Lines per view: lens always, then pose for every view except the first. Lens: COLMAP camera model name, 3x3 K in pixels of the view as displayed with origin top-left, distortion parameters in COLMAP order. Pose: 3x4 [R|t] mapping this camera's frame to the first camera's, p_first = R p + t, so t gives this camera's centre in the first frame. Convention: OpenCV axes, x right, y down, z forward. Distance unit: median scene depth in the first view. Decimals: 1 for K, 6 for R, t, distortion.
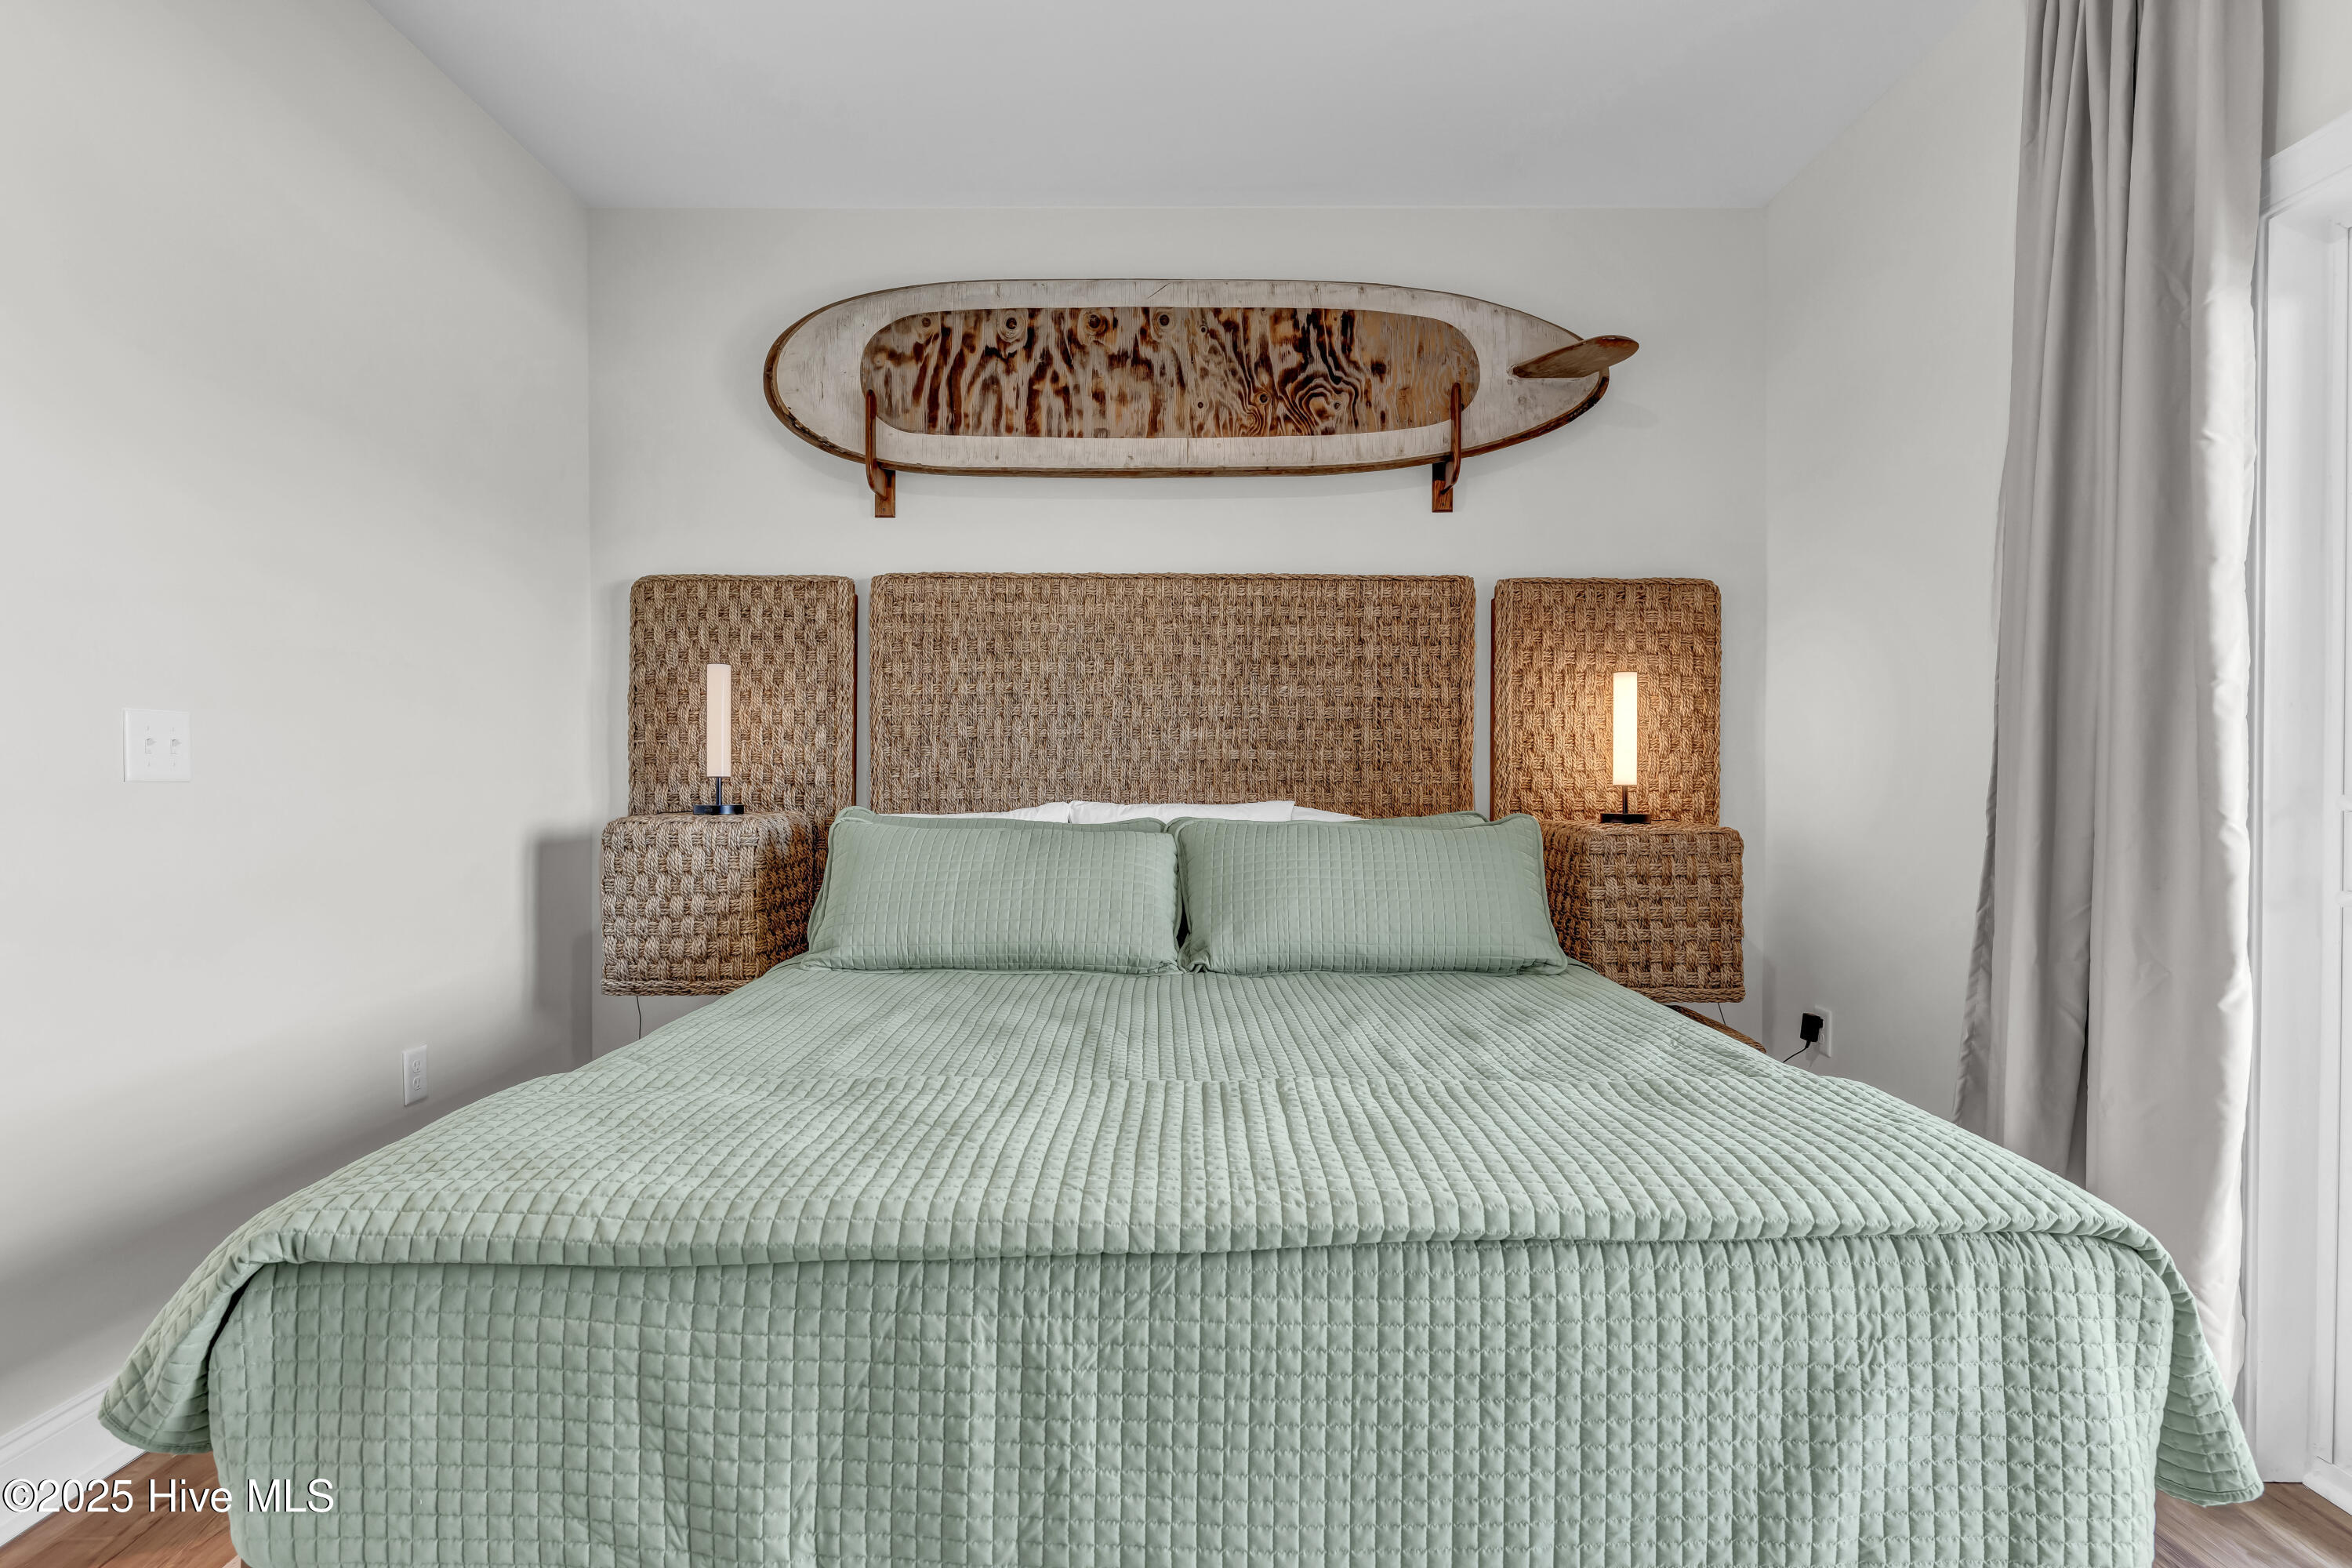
lens RADIAL K [[1147.5, 0, 1145.8], [0, 1147.5, 782.9], [0, 0, 1]] dist [-0.000157, 0.001220]
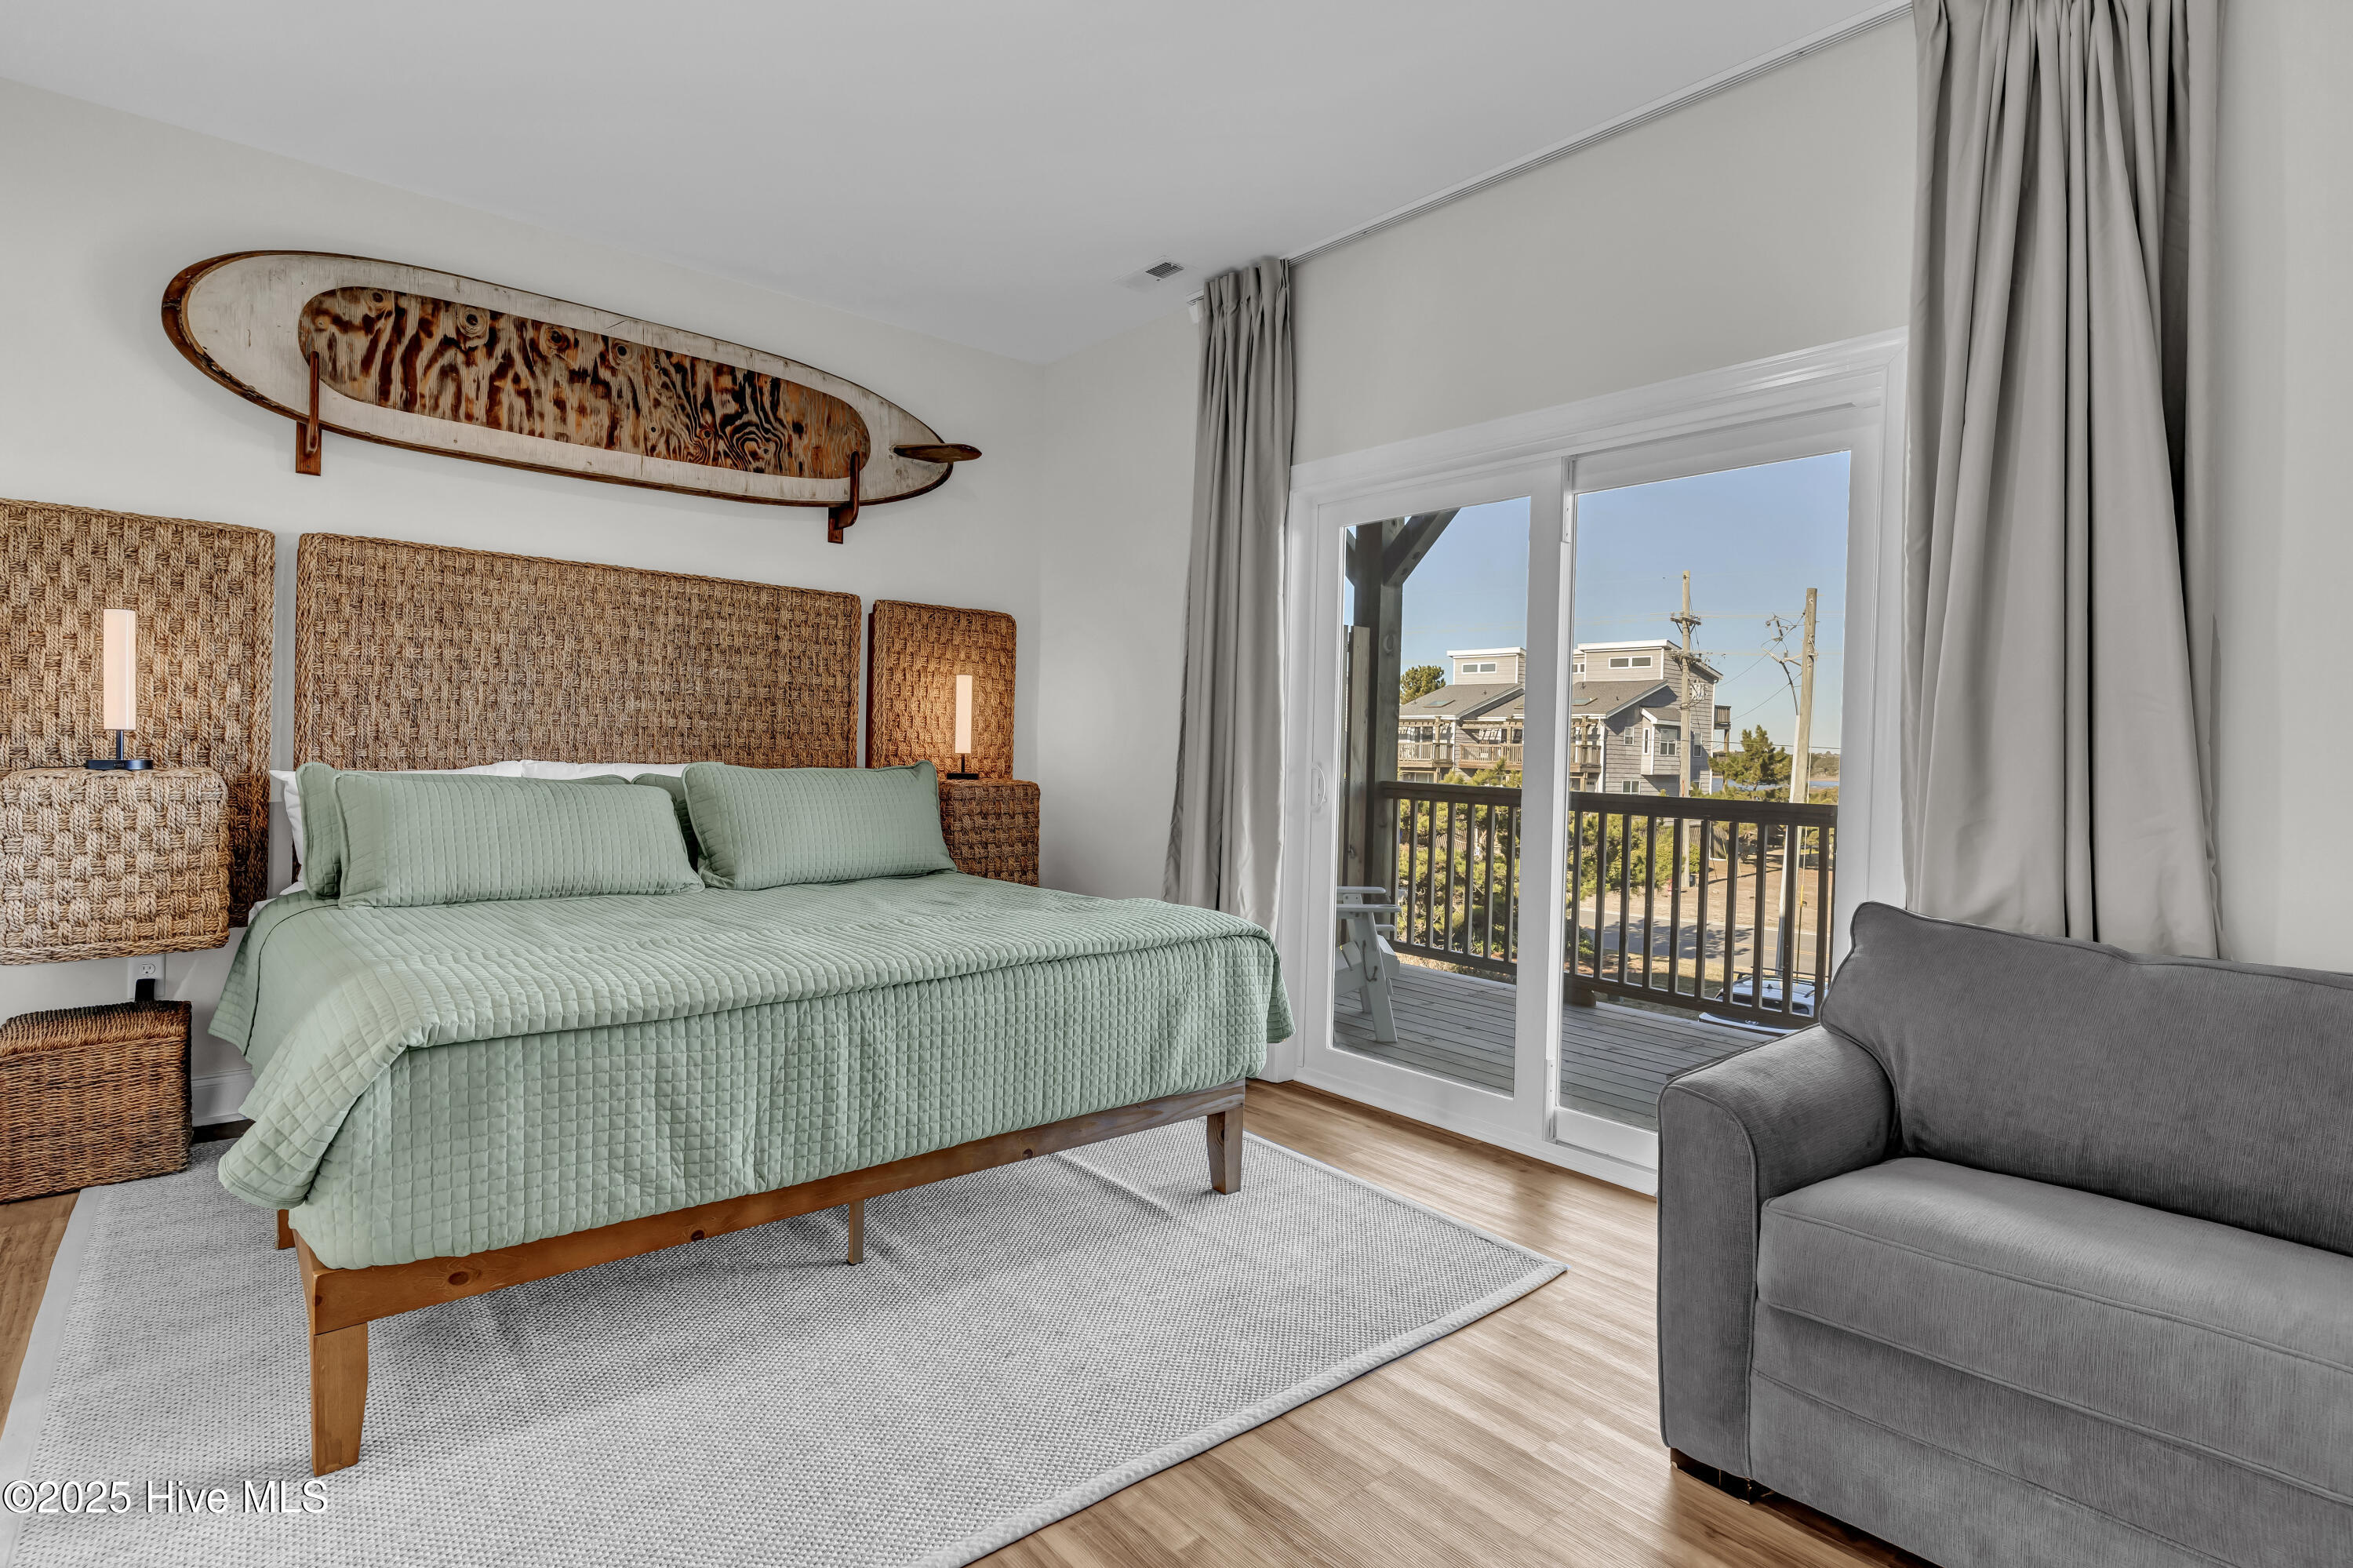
lens RADIAL K [[1148.1, 0, 1185.4], [0, 1148.1, 776.4], [0, 0, 1]] dist [-0.000157, 0.001220]
pose [[0.751128, 0.001534, 0.660154, -0.325809], [-0.014736, 0.999787, 0.014444, 0.006102], [-0.659992, -0.020578, 0.750991, -0.270142]]
